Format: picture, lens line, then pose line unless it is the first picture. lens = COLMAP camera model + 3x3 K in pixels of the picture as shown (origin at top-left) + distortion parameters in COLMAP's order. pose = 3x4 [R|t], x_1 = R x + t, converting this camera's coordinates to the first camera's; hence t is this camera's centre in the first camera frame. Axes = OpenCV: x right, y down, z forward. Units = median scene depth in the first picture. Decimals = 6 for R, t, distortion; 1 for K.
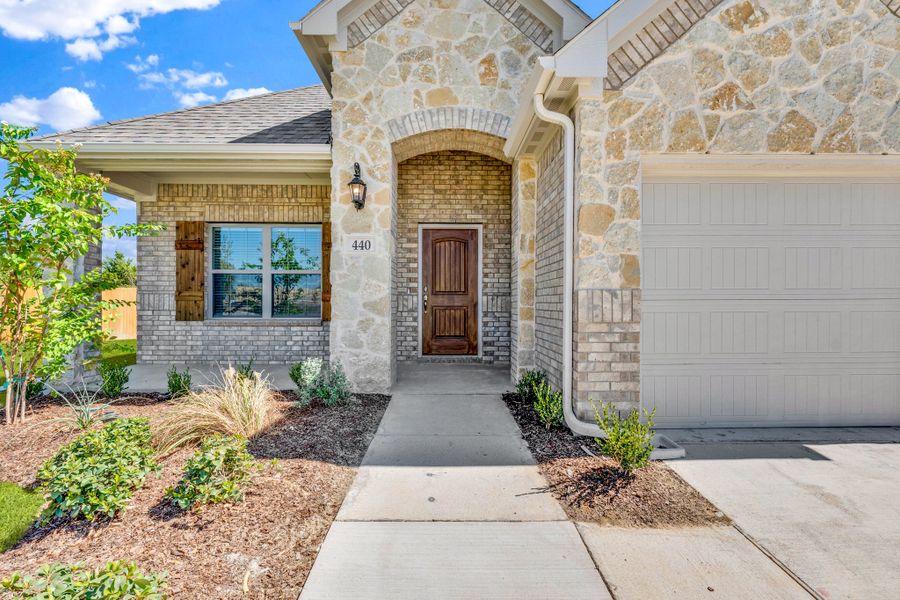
lens RADIAL K [[382.9, 0, 454.9], [0, 382.9, 302.3], [0, 0, 1]] dist [-0.001312, -0.000040]
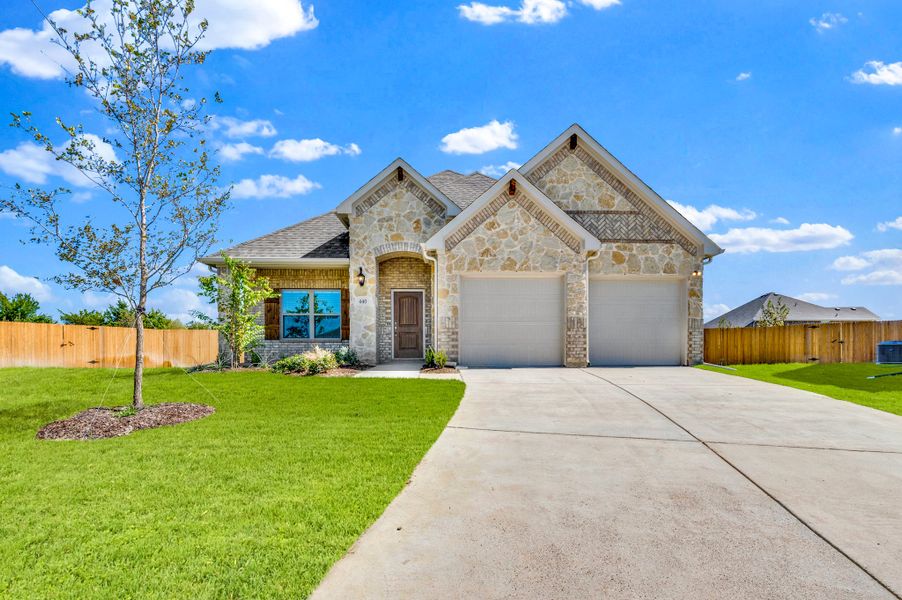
lens RADIAL K [[409.8, 0, 468.5], [0, 409.8, 357.7], [0, 0, 1]] dist [0.002576, 0.000272]
pose [[0.999409, -0.007855, 0.033461, 0.310760], [0.007612, 0.999944, 0.007361, 0.178507], [-0.033516, -0.007102, 0.999413, -1.509392]]
